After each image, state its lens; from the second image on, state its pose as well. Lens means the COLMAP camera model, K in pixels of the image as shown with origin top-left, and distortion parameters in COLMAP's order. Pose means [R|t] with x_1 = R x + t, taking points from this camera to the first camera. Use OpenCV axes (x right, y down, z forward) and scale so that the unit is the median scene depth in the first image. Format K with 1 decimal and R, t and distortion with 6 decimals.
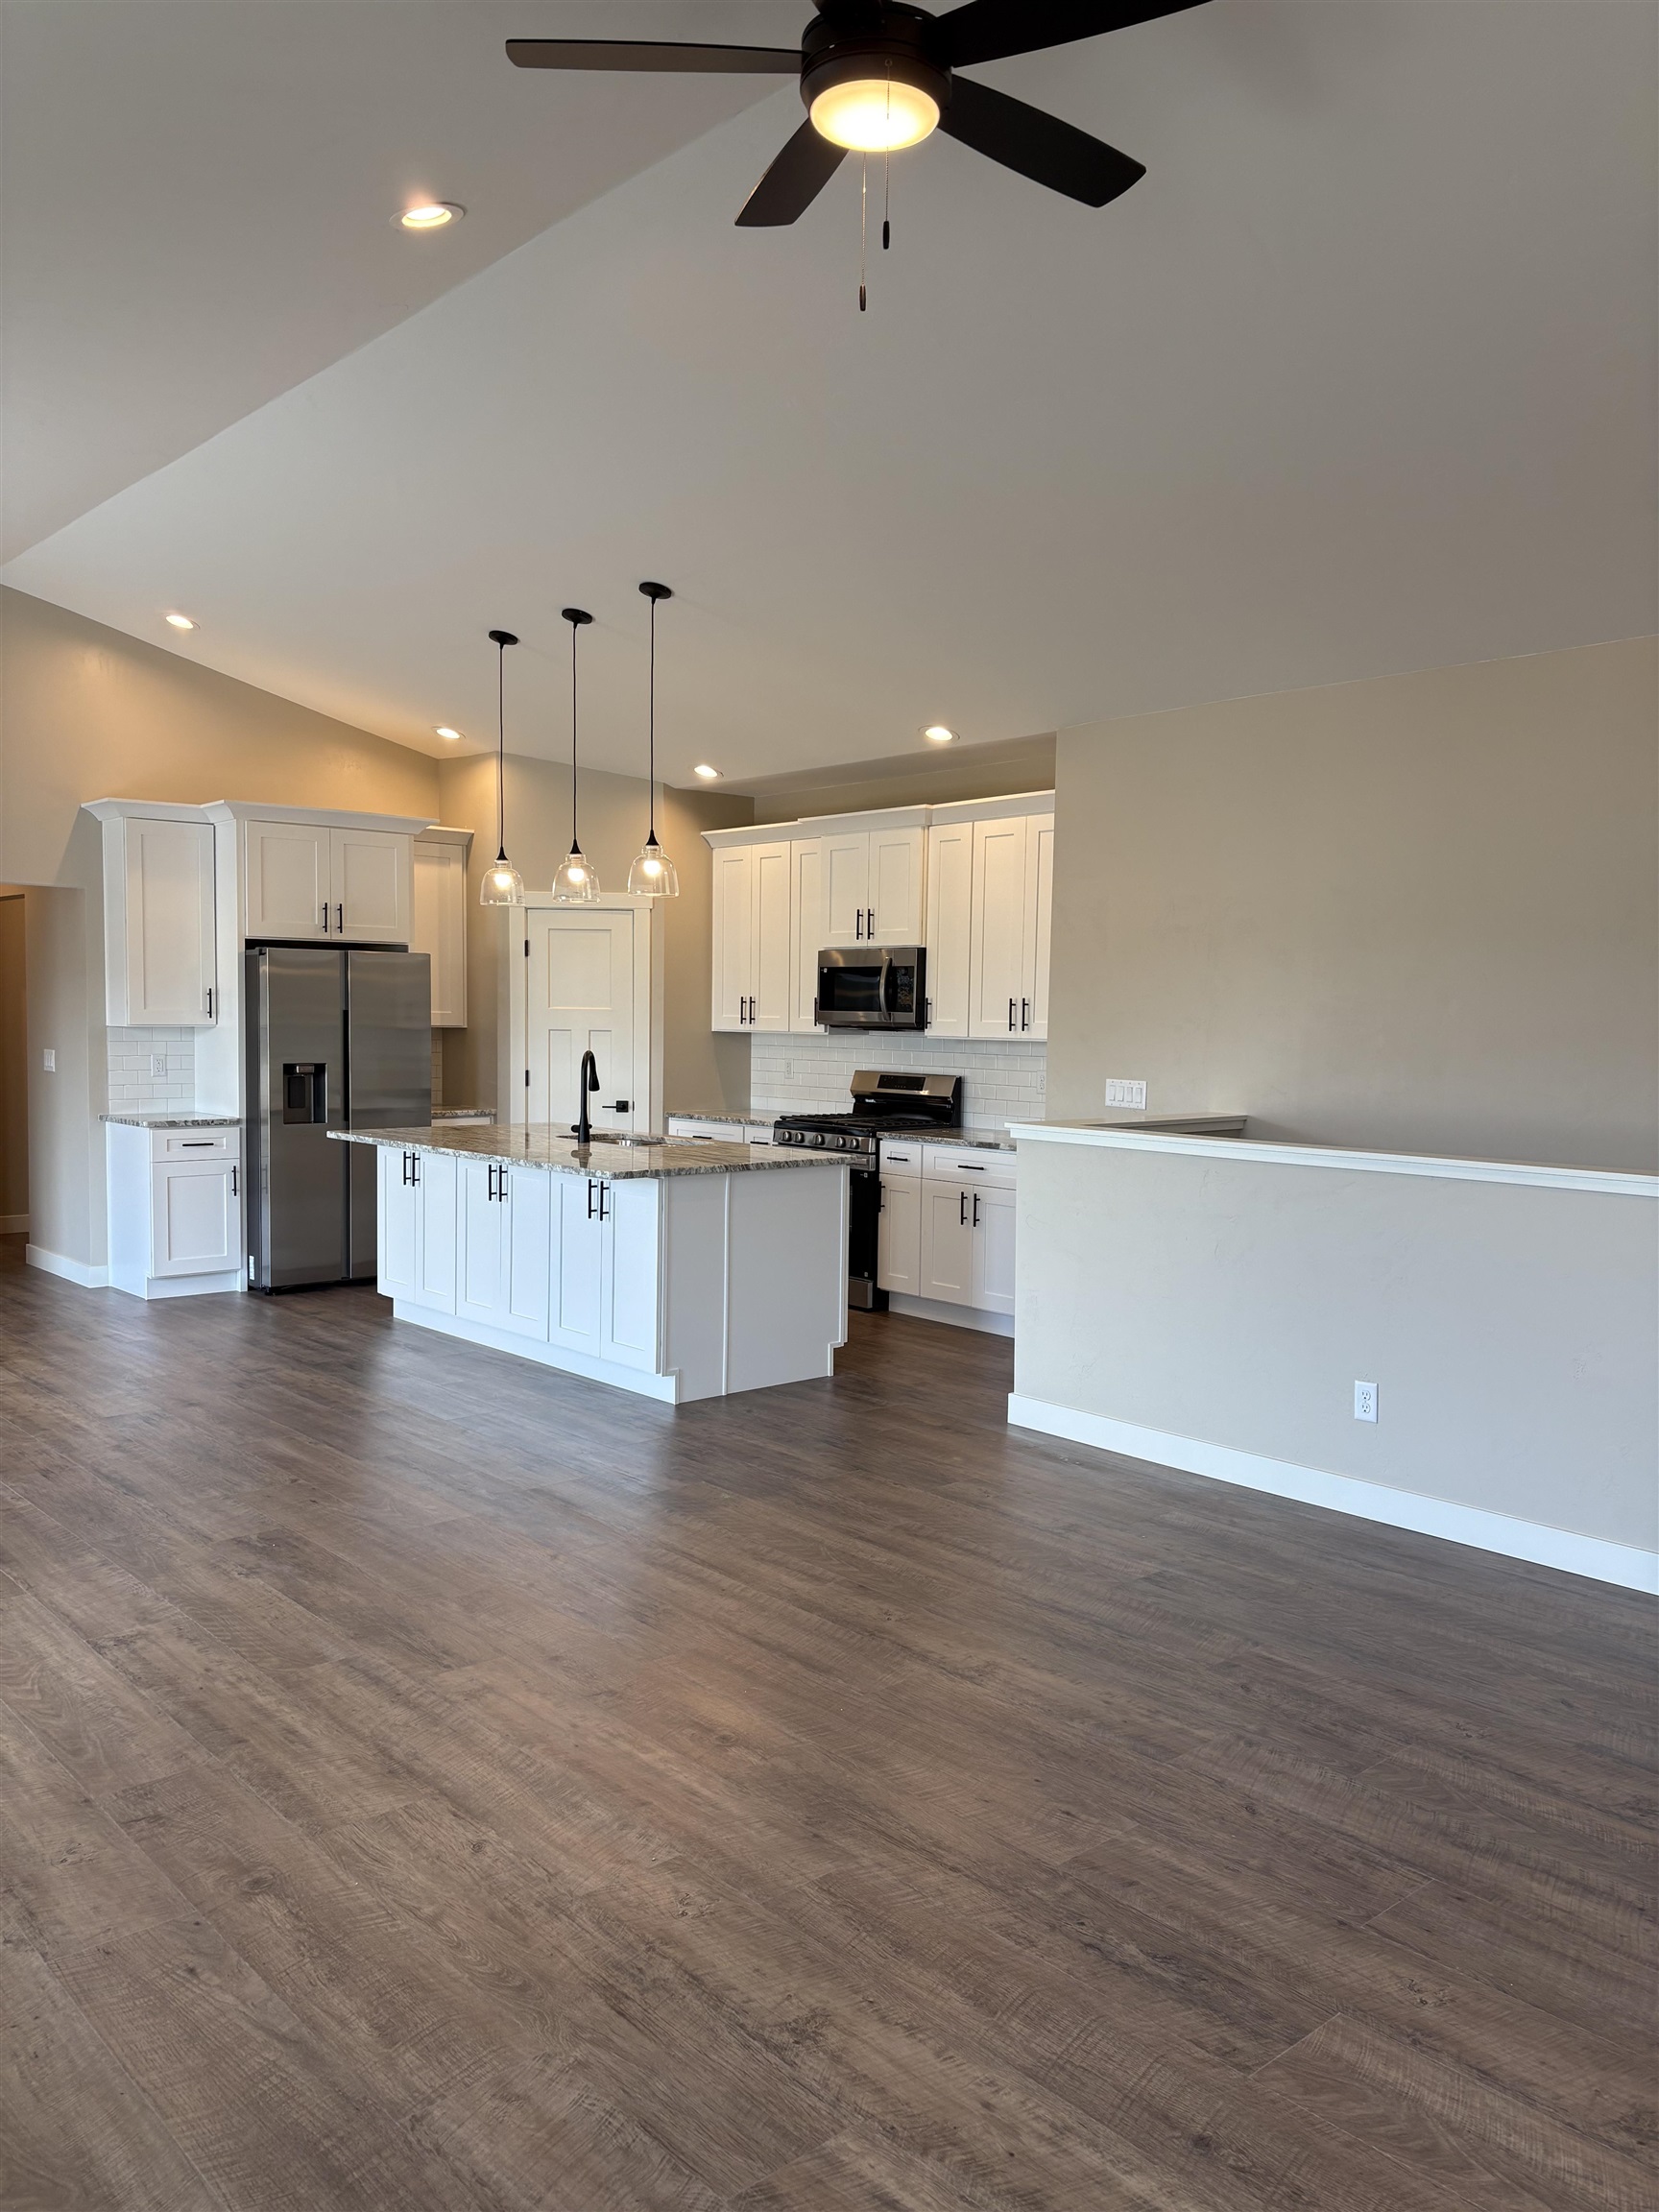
lens RADIAL K [[1670.4, 0, 829.5], [0, 1670.4, 1106.0], [0, 0, 1]] dist [0.049195, -0.051011]
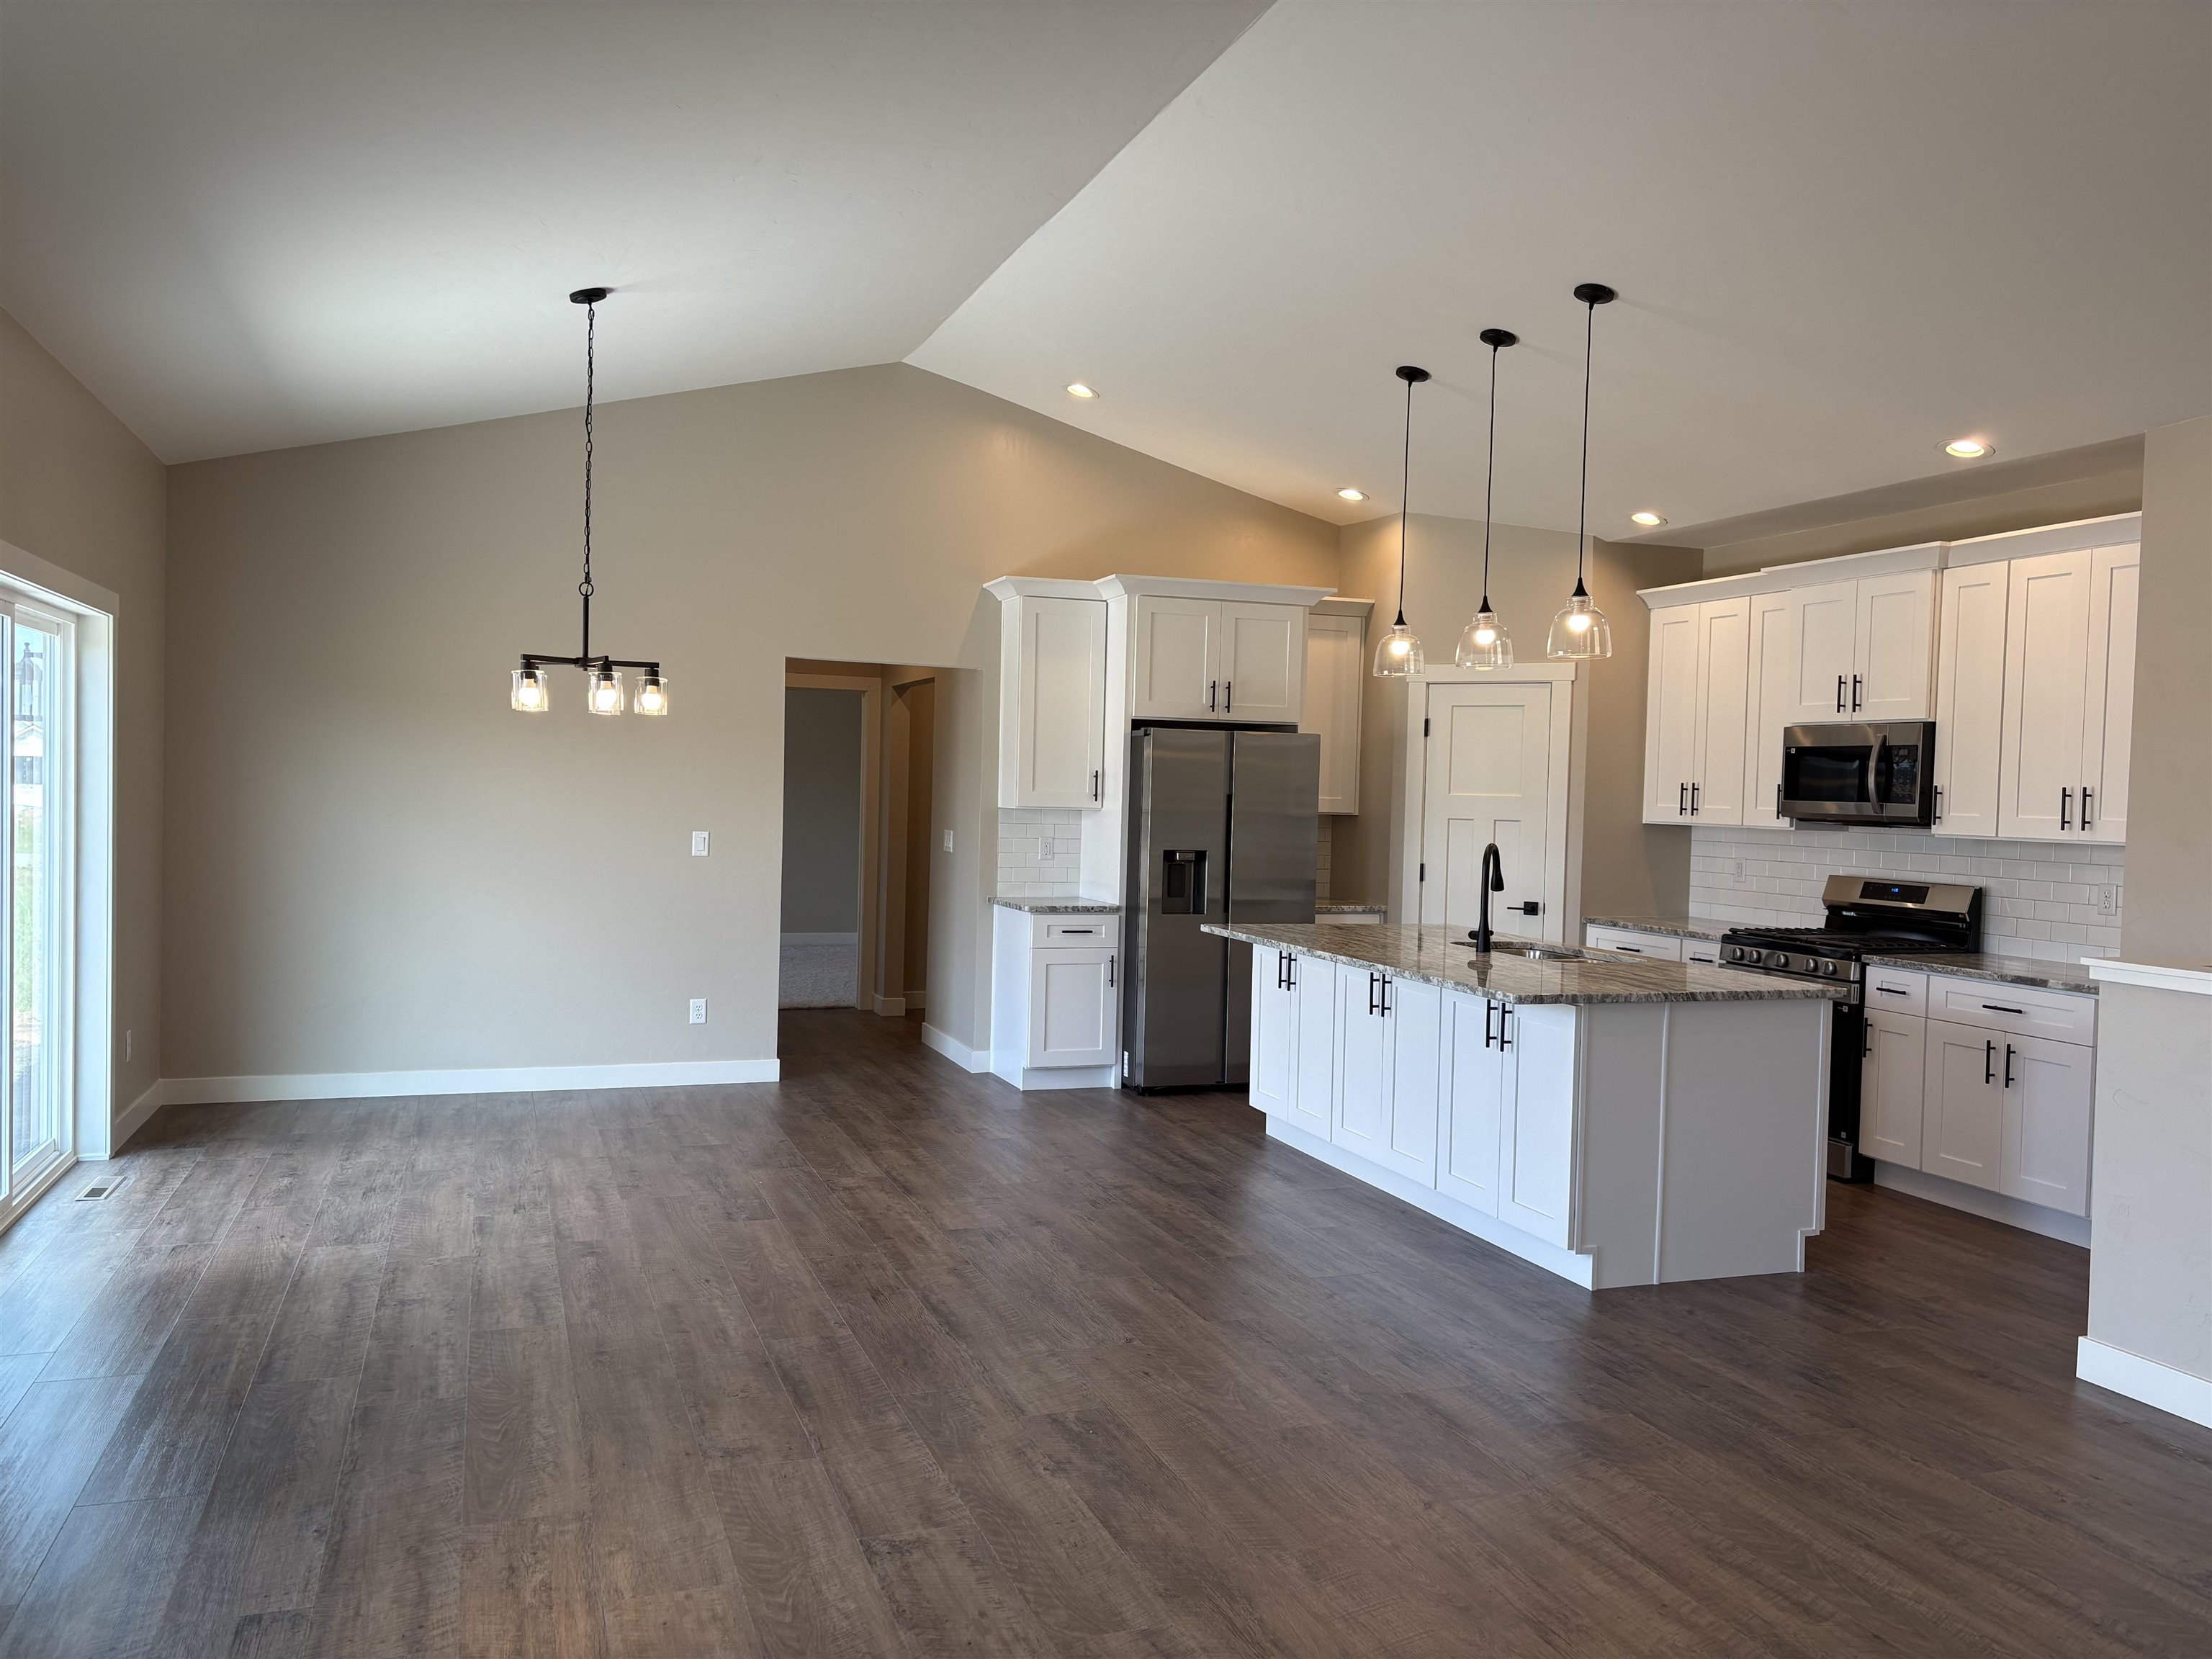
lens RADIAL K [[1670.4, 0, 1106.0], [0, 1670.4, 829.5], [0, 0, 1]] dist [0.049195, -0.051011]
pose [[0.931428, 0.019993, -0.363375, -0.017445], [-0.034537, 0.998839, -0.033571, -0.004713], [0.362282, 0.043818, 0.931038, 0.134496]]
